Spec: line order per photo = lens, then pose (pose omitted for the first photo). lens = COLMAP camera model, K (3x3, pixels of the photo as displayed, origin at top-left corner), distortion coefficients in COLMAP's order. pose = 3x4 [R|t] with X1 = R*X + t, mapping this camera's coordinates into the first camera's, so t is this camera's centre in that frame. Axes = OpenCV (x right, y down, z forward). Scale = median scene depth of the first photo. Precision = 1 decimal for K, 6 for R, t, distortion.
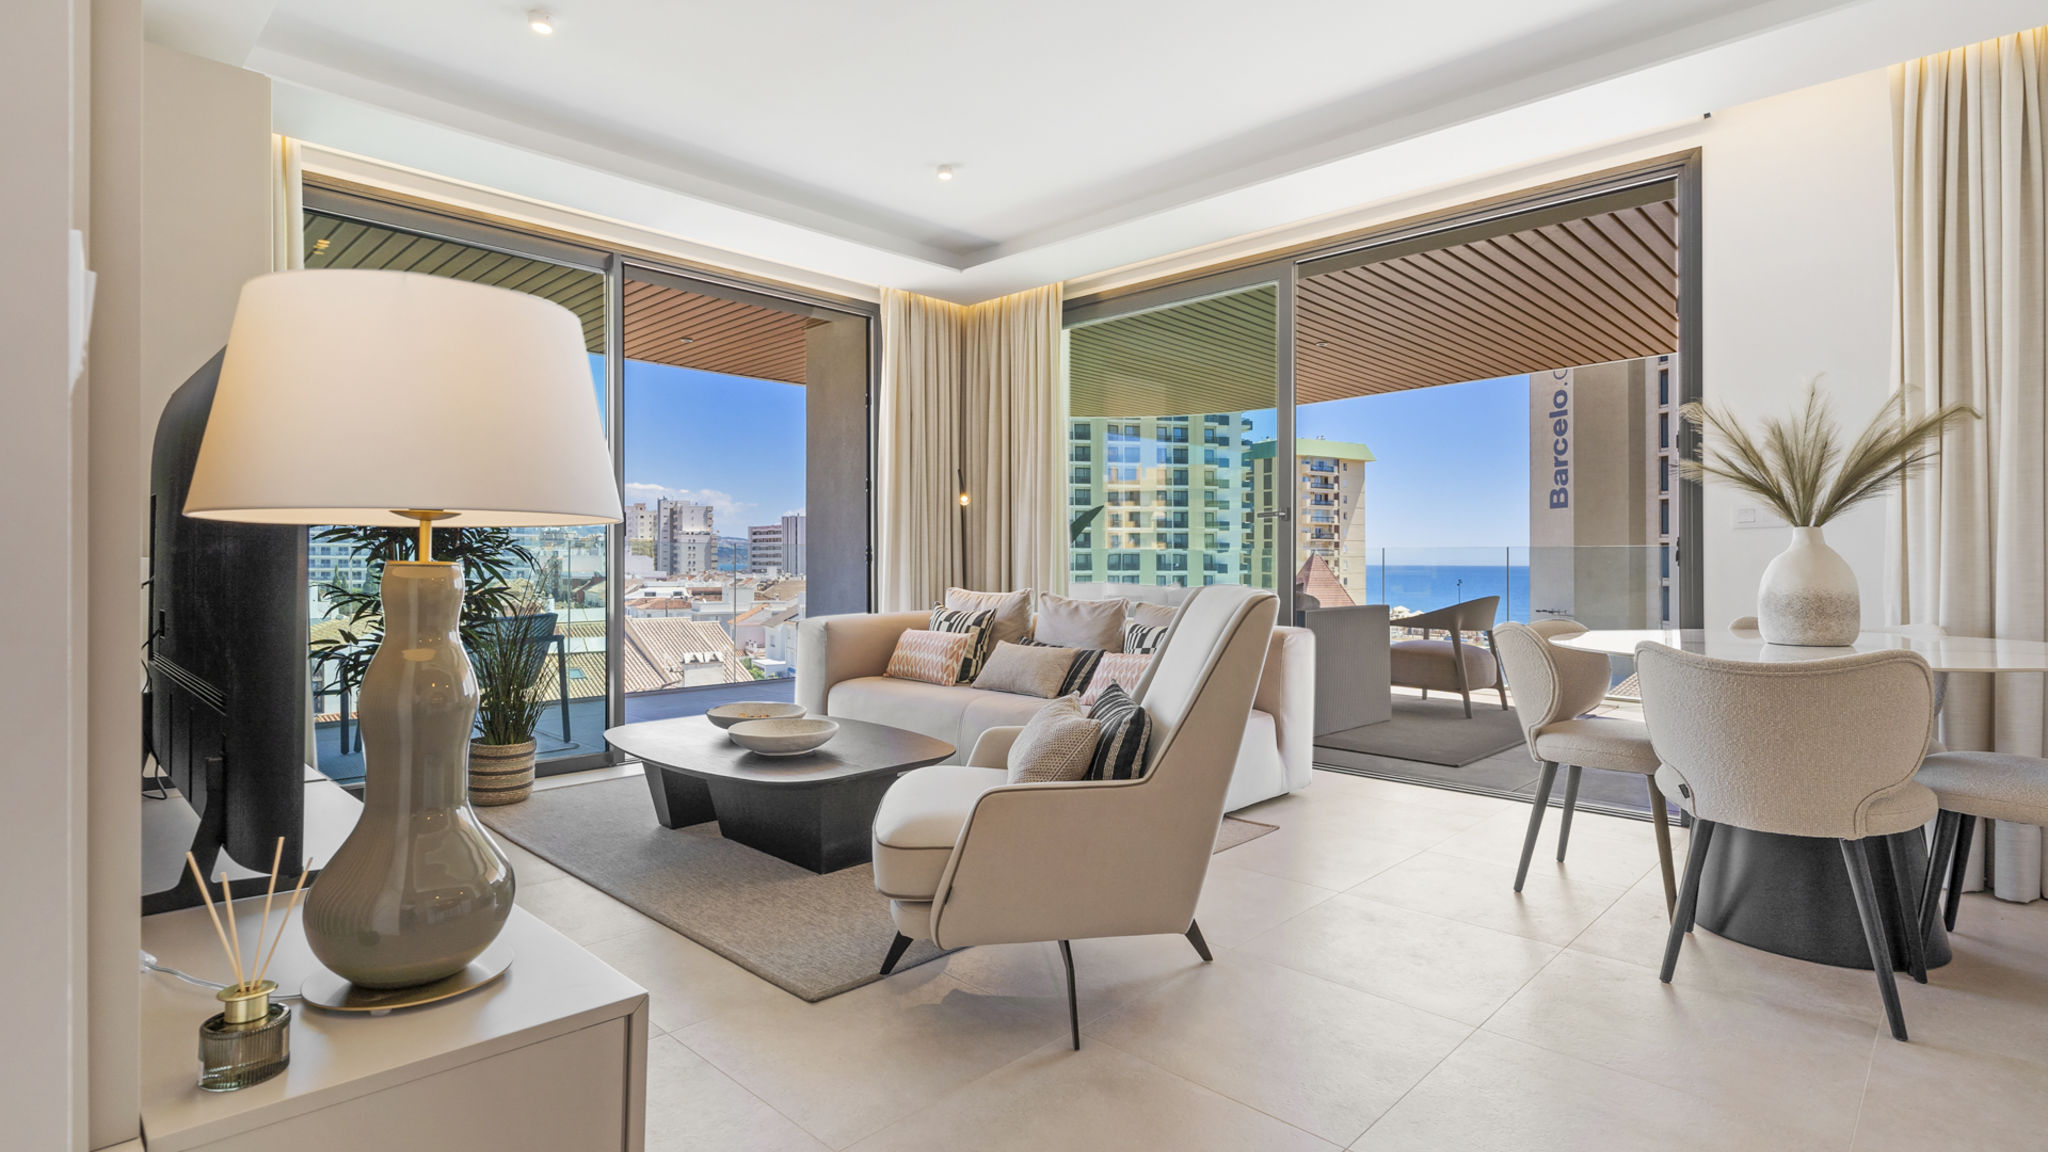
lens RADIAL K [[989.2, 0, 1017.2], [0, 989.2, 568.9], [0, 0, 1]] dist [0.005071, -0.002576]
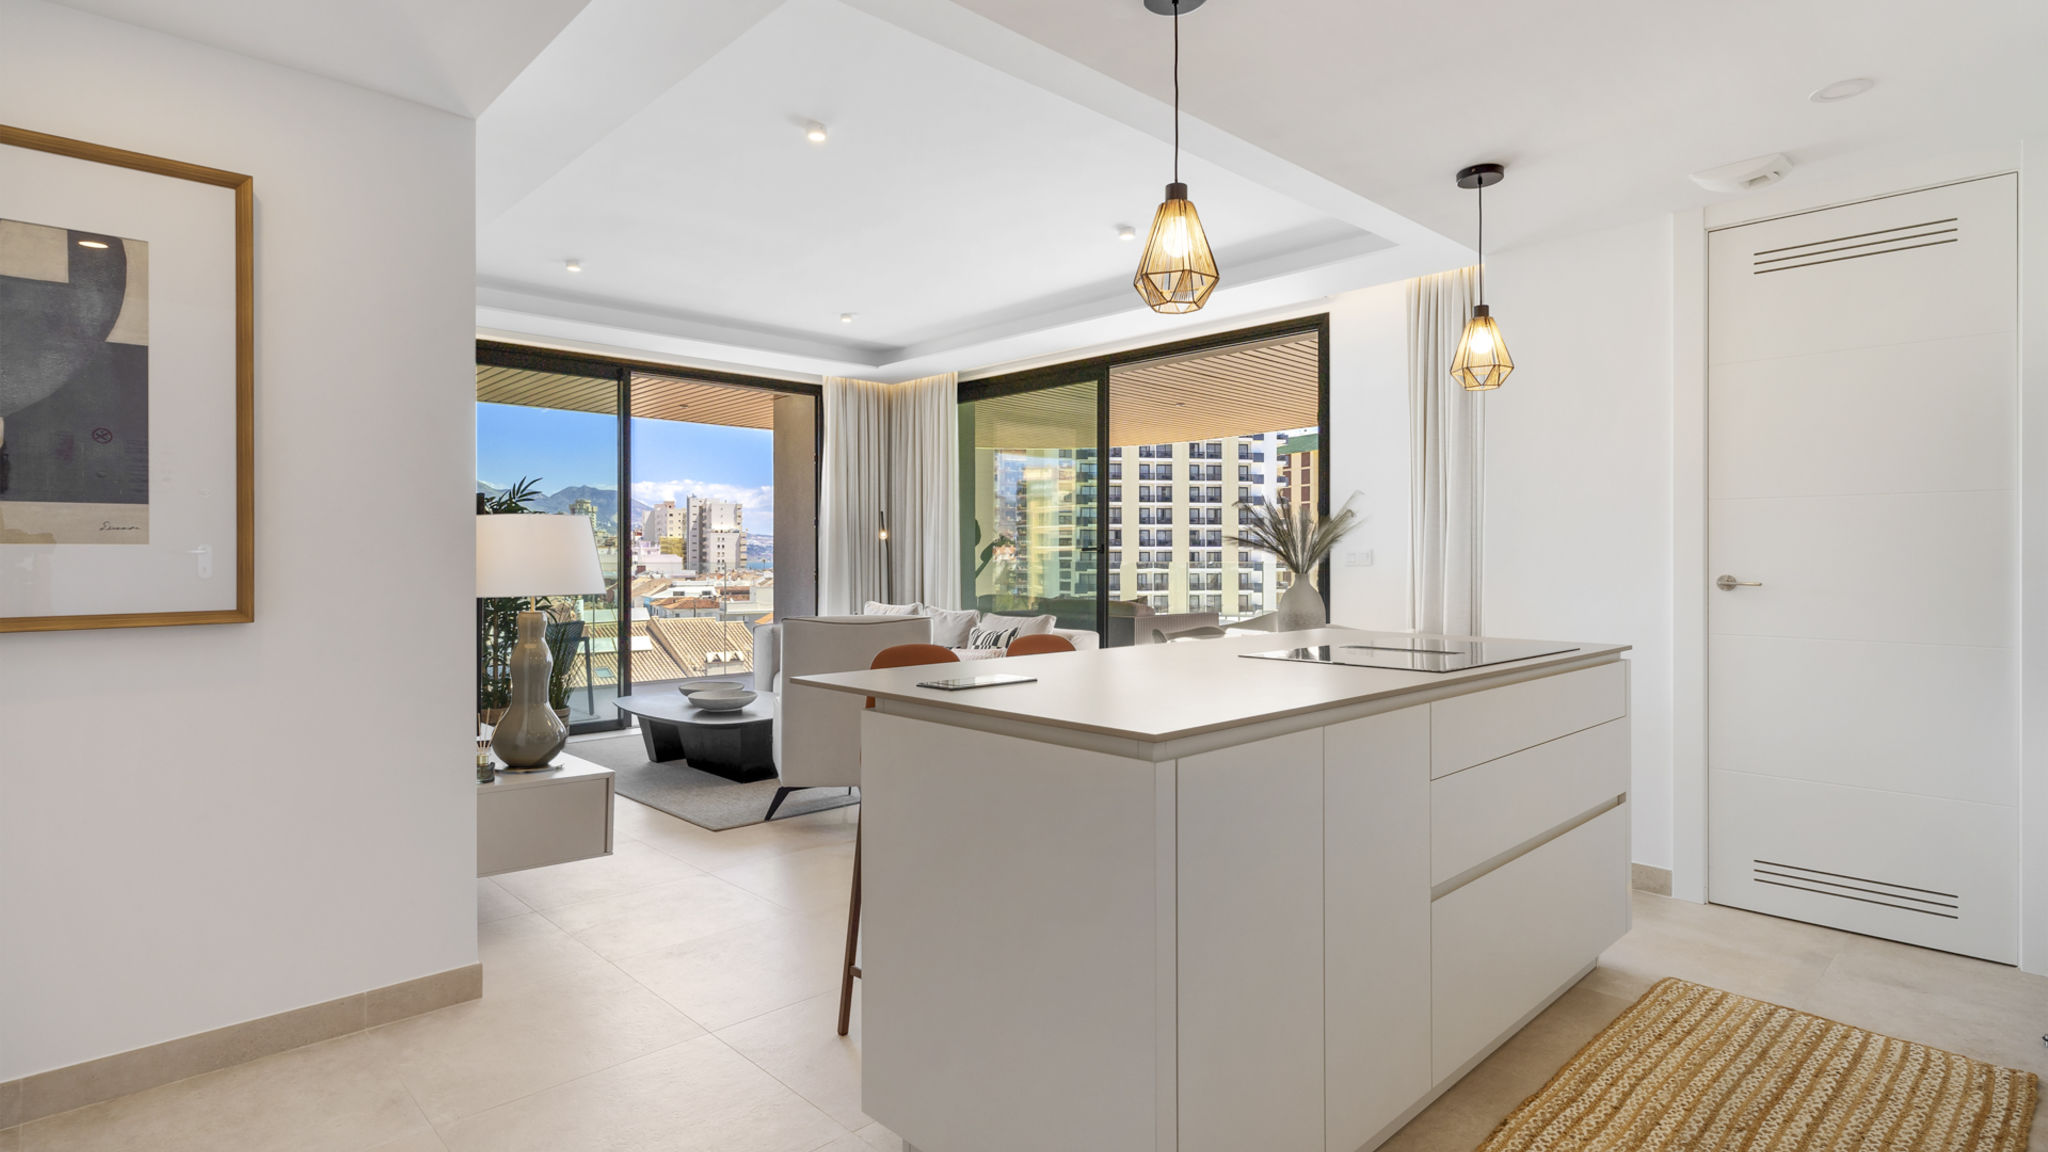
lens RADIAL K [[1017.2, 0, 1023.4], [0, 1017.2, 565.0], [0, 0, 1]] dist [-0.001321, -0.000257]
pose [[0.999566, -0.003810, -0.029199, 0.178191], [0.003779, 0.999992, -0.001132, -0.027492], [0.029203, 0.001021, 0.999573, -0.376073]]
